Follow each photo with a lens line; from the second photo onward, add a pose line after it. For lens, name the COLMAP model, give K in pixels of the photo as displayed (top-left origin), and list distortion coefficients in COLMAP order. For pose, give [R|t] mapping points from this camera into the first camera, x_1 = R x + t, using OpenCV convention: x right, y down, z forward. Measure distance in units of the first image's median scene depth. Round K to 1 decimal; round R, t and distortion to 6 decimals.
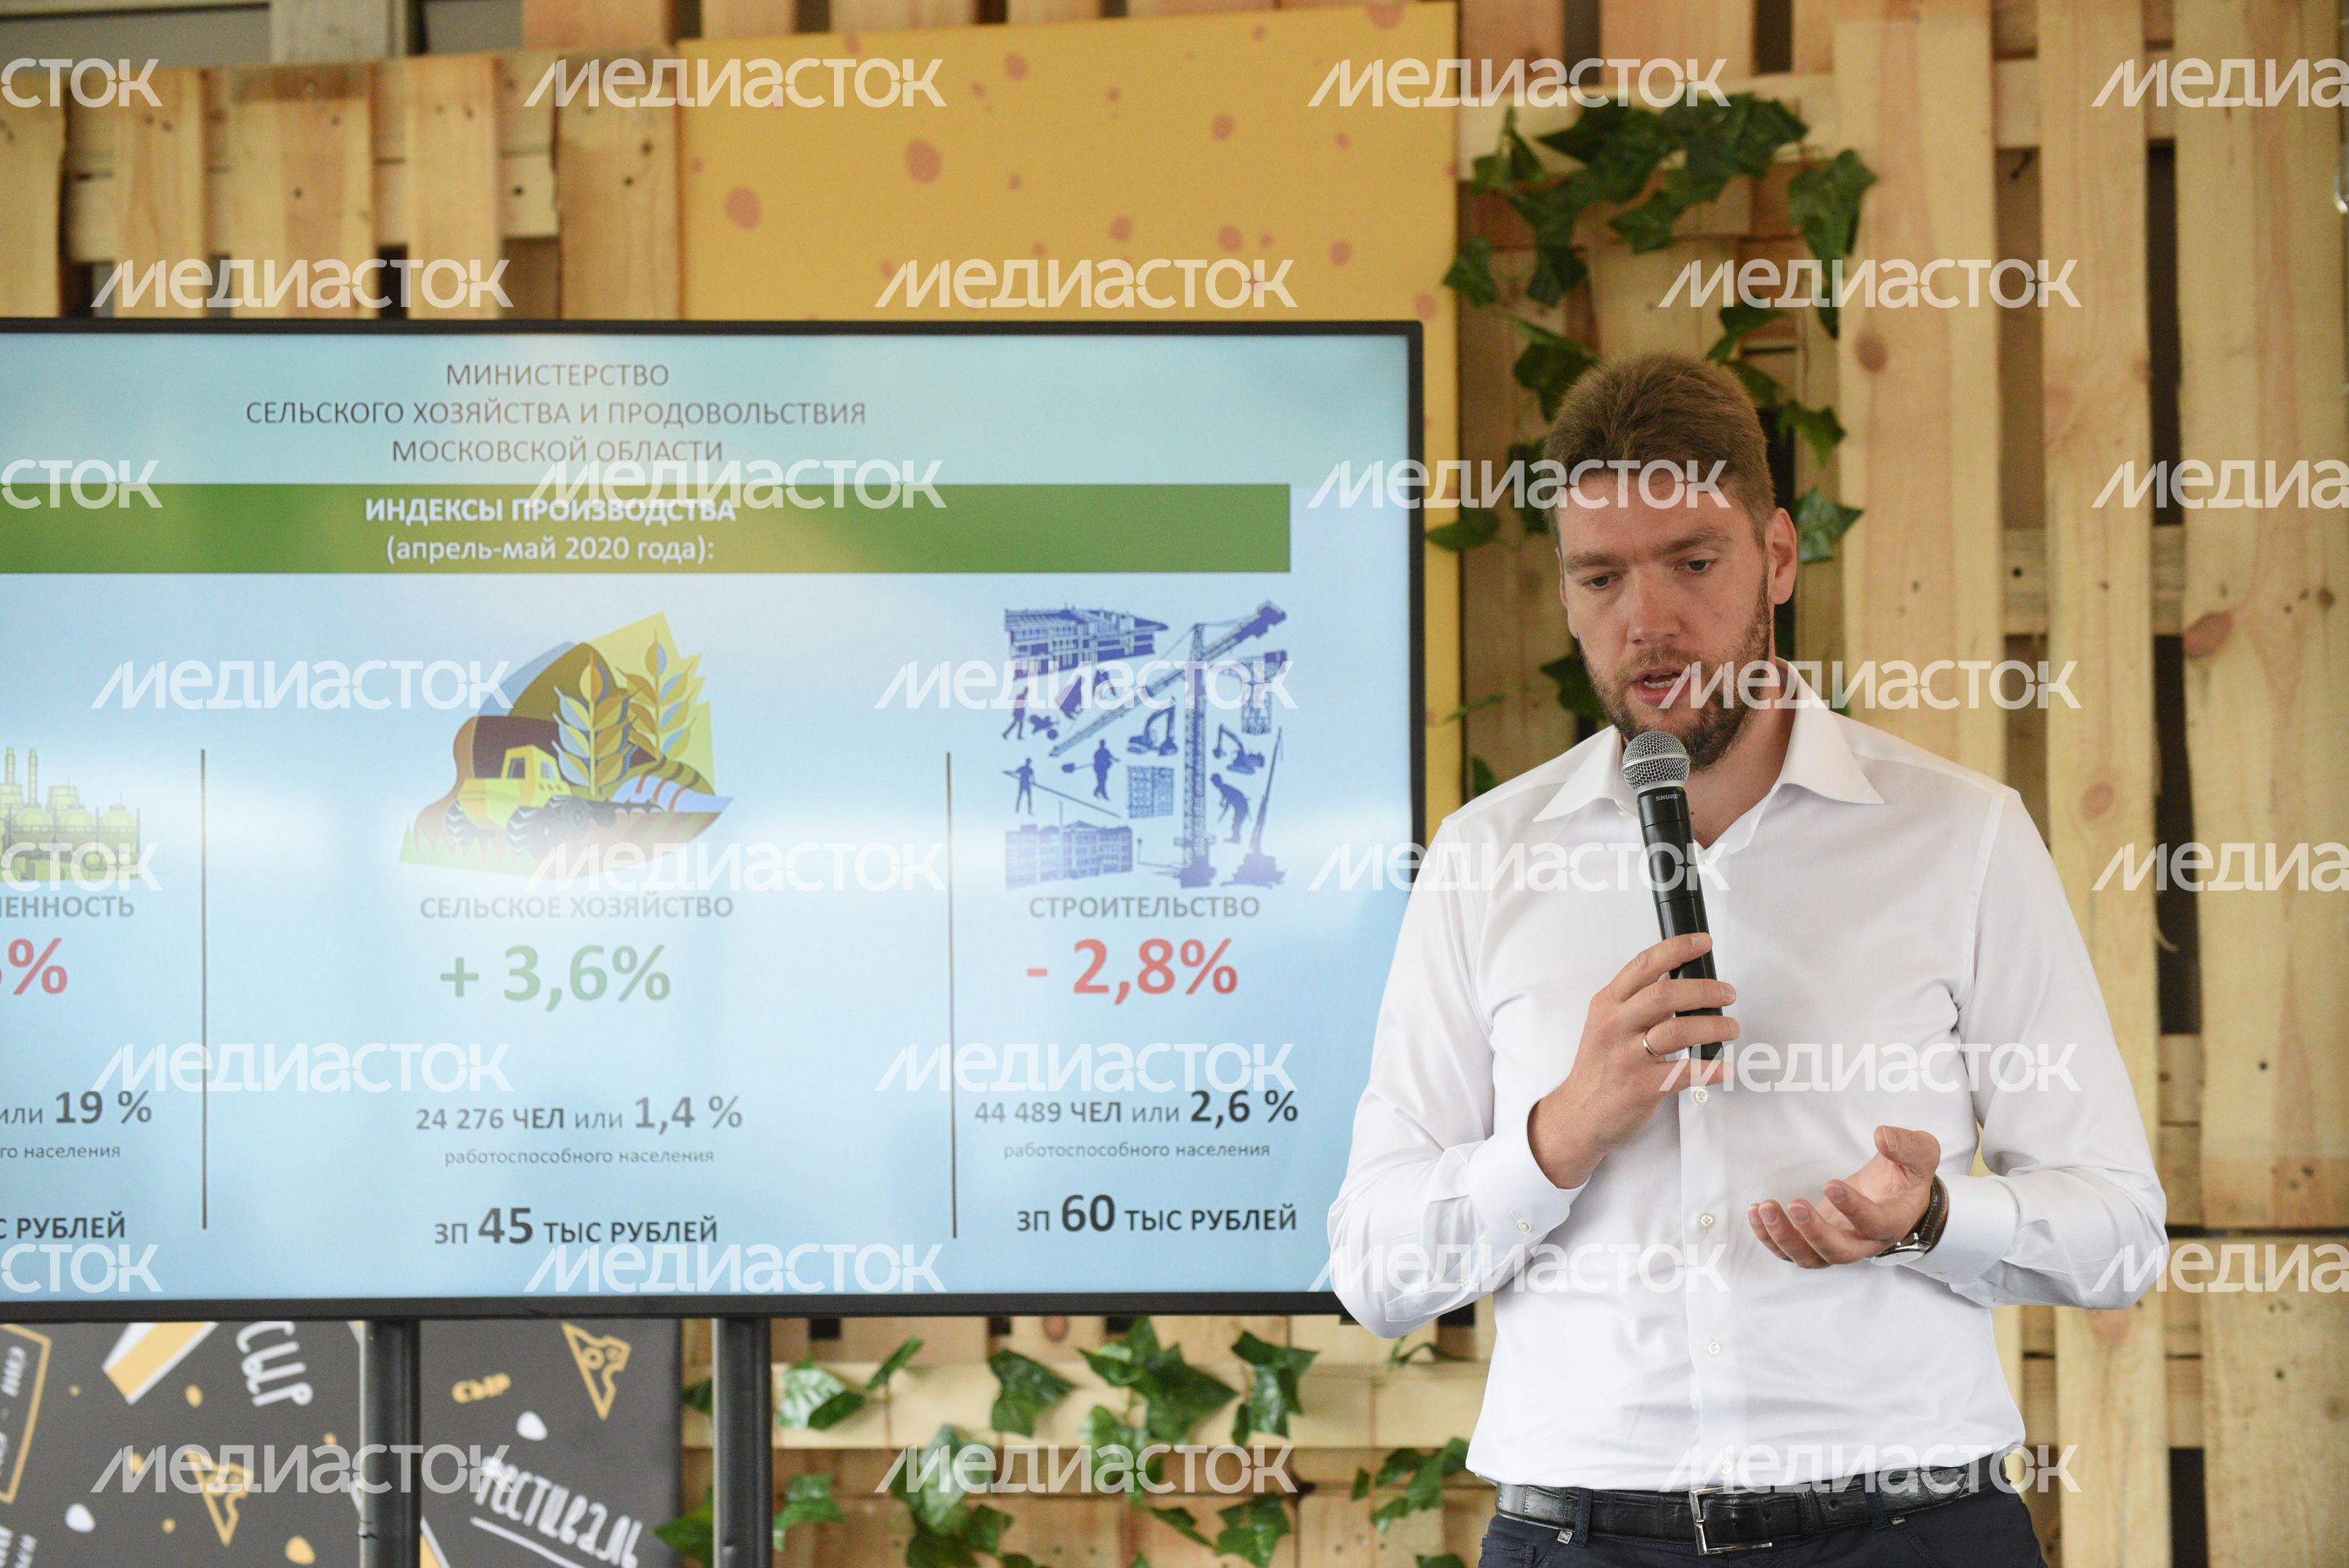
lens RADIAL K [[7961.8, 0, 1215.5], [0, 7961.8, 824.2], [0, 0, 1]] dist [0.212962, 0.000000]
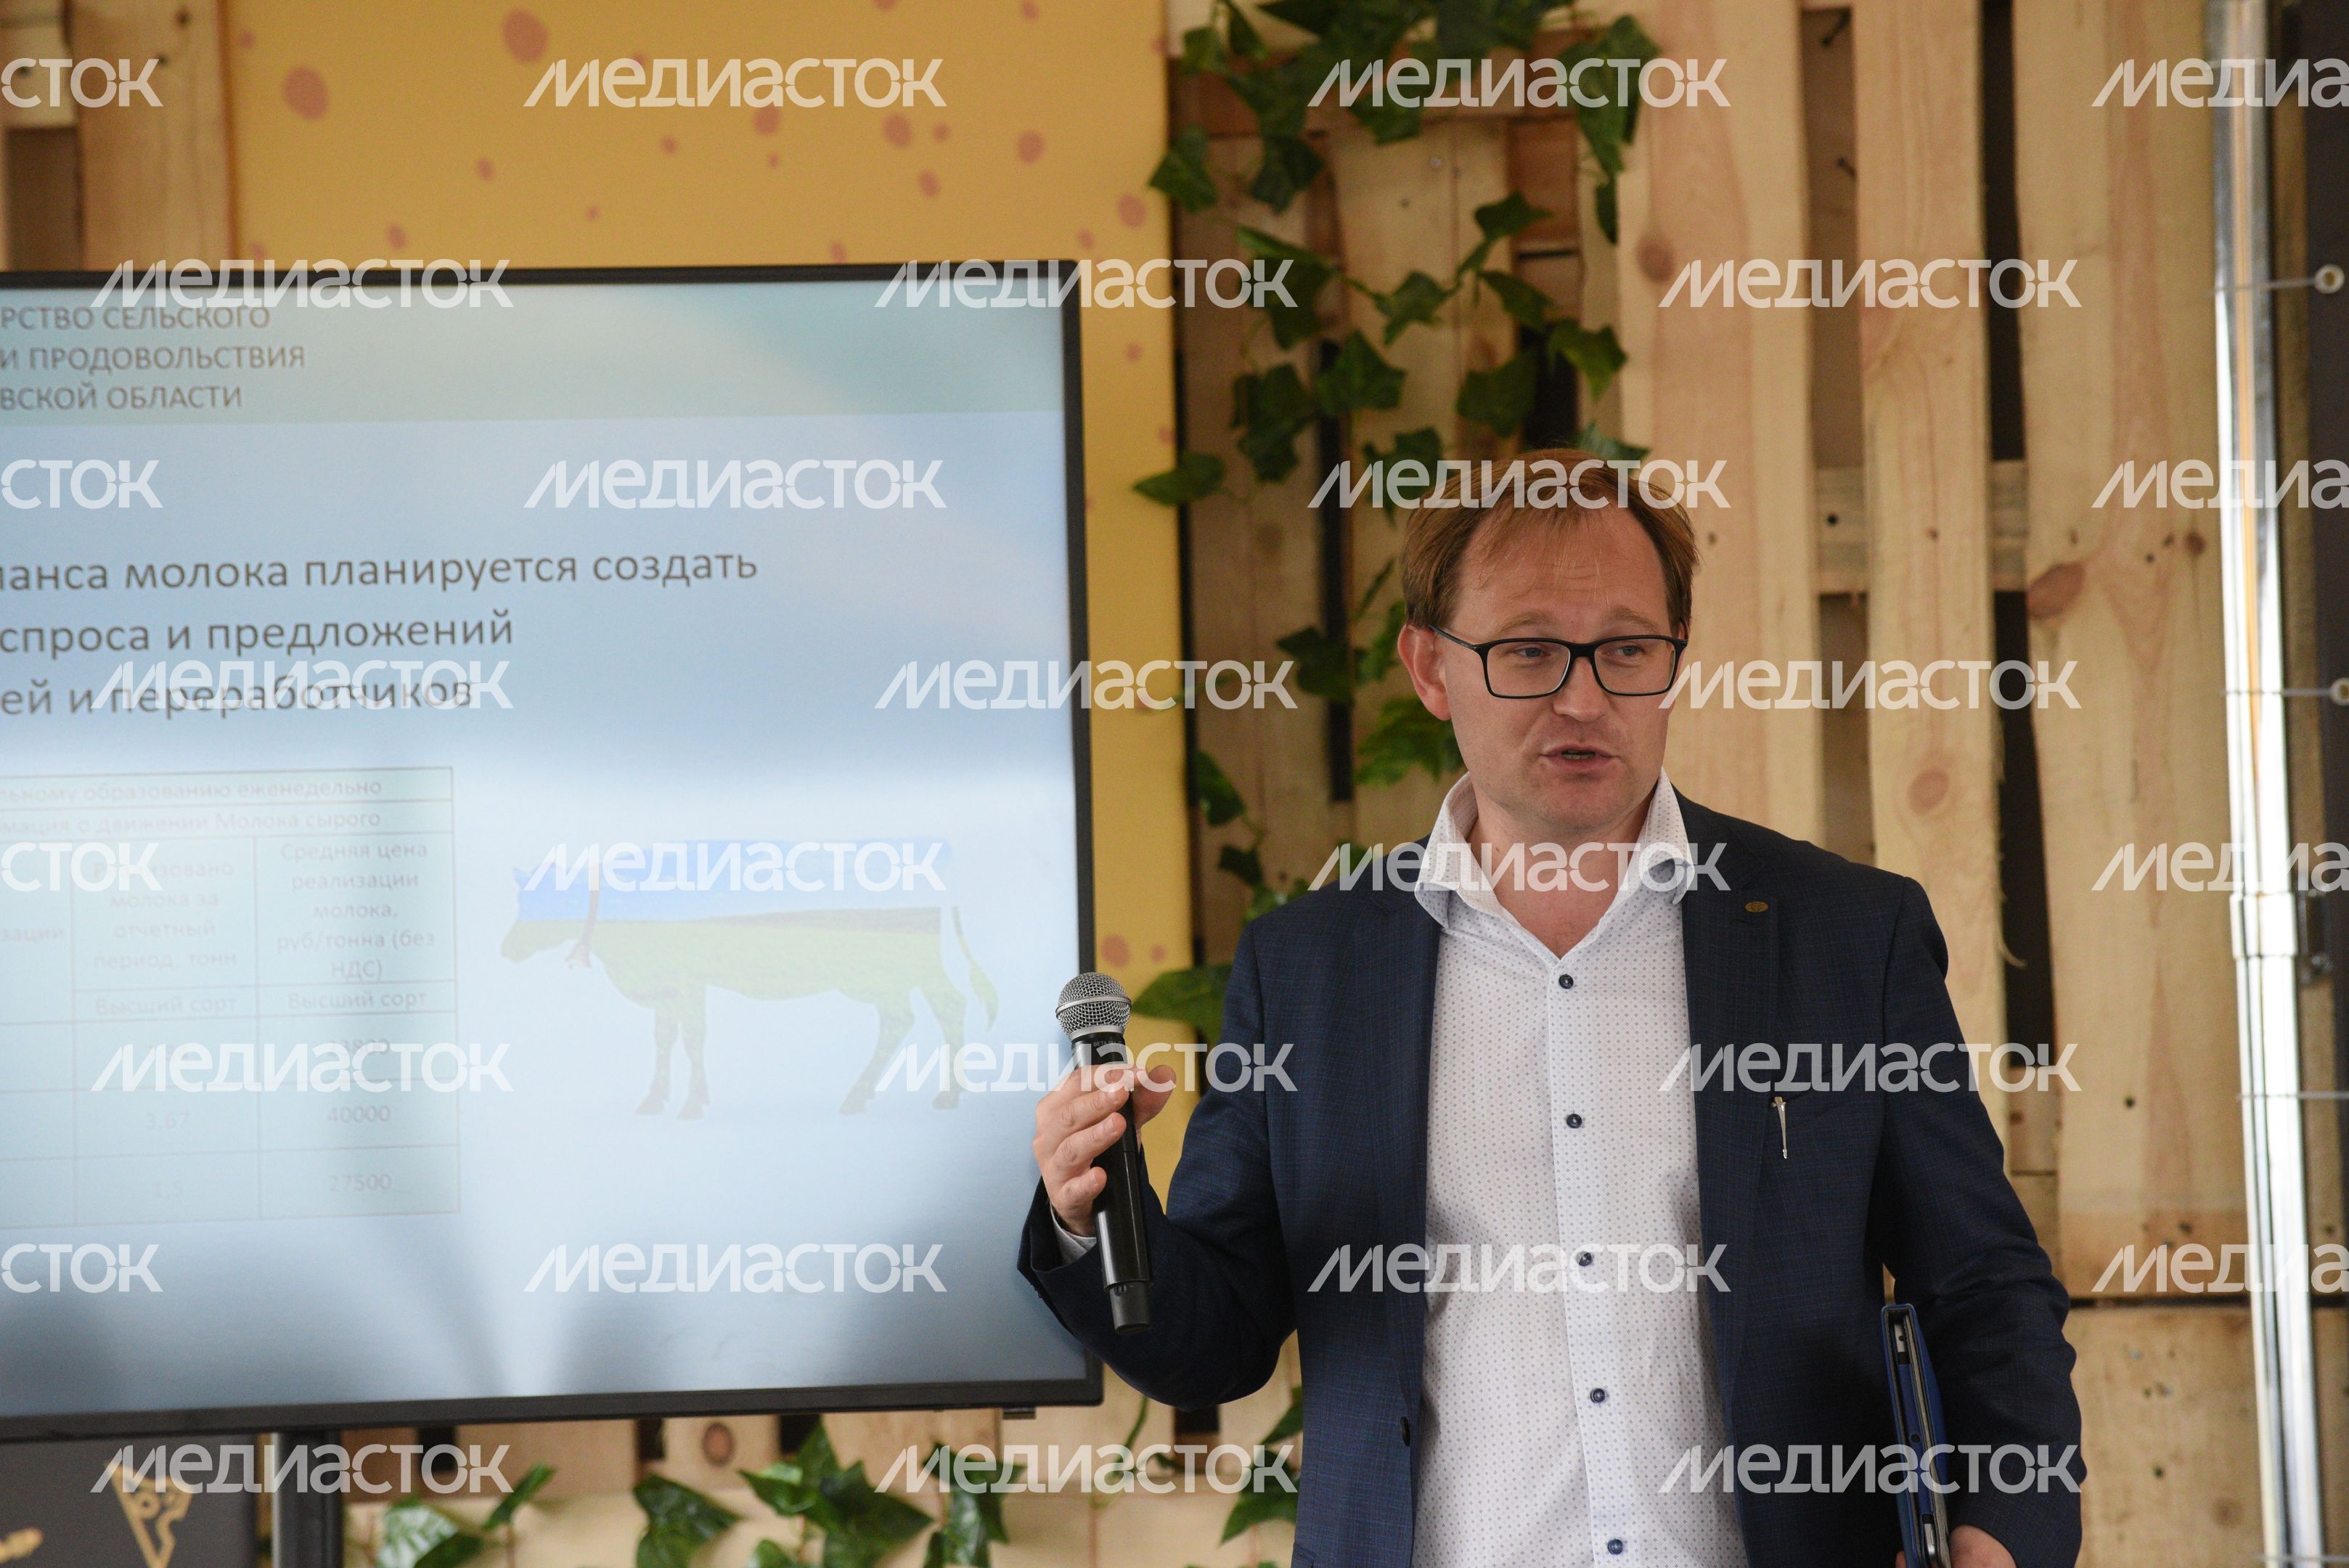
lens RADIAL K [[13788.5, 0, 1215.8], [0, 13788.5, 786.8], [0, 0, 1]] dist [2.679480, 0.000000]
pose [[0.999738, -0.019964, -0.011161, 0.051042], [0.020020, 0.999787, 0.004926, -0.011856], [0.011060, -0.005148, 0.999926, -0.458990]]
